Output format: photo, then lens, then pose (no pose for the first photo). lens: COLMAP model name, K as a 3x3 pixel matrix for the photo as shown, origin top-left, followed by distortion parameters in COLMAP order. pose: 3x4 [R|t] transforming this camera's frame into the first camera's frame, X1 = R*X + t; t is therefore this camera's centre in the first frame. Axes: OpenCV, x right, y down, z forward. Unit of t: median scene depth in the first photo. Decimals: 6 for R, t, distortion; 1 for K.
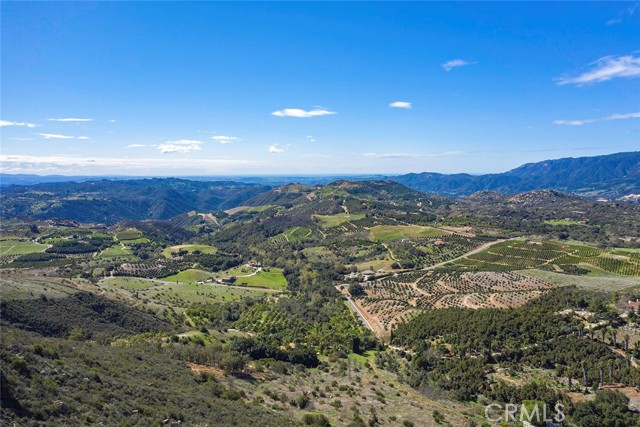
lens RADIAL K [[504.2, 0, 318.4], [0, 504.2, 215.5], [0, 0, 1]] dist [-0.019005, 0.047488]
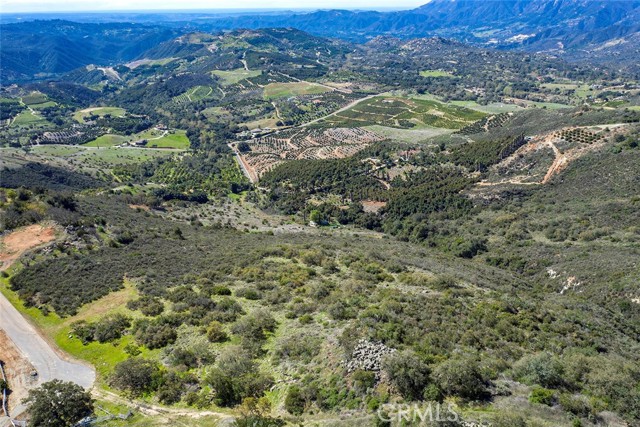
lens RADIAL K [[505.4, 0, 318.4], [0, 505.4, 215.2], [0, 0, 1]] dist [-0.023142, 0.046953]
pose [[0.985420, -0.069559, 0.155272, 0.021604], [0.019213, 0.952266, 0.304663, -0.033832], [-0.169053, -0.297238, 0.939719, -0.135734]]
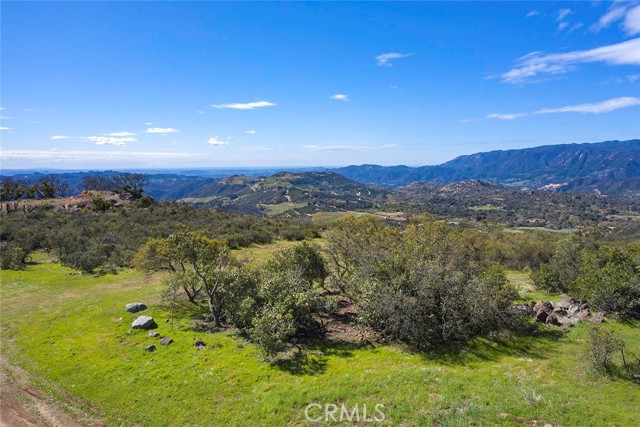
lens RADIAL K [[504.2, 0, 318.4], [0, 504.2, 215.5], [0, 0, 1]] dist [-0.019005, 0.047488]
pose [[0.993476, -0.014488, 0.113120, -0.005604], [0.012838, 0.999800, 0.015308, 0.008499], [-0.113319, -0.013755, 0.993463, -0.065601]]
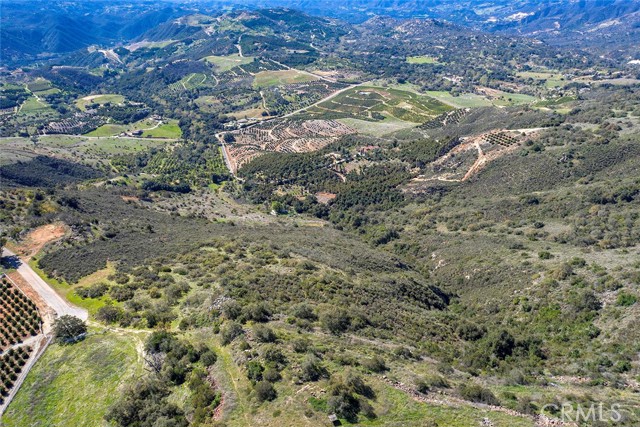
lens RADIAL K [[504.2, 0, 318.4], [0, 504.2, 215.5], [0, 0, 1]] dist [-0.019005, 0.047488]
pose [[0.986923, -0.071594, 0.144418, 0.044510], [0.016513, 0.936142, 0.351234, -0.063688], [-0.160342, -0.344256, 0.925083, -0.198691]]
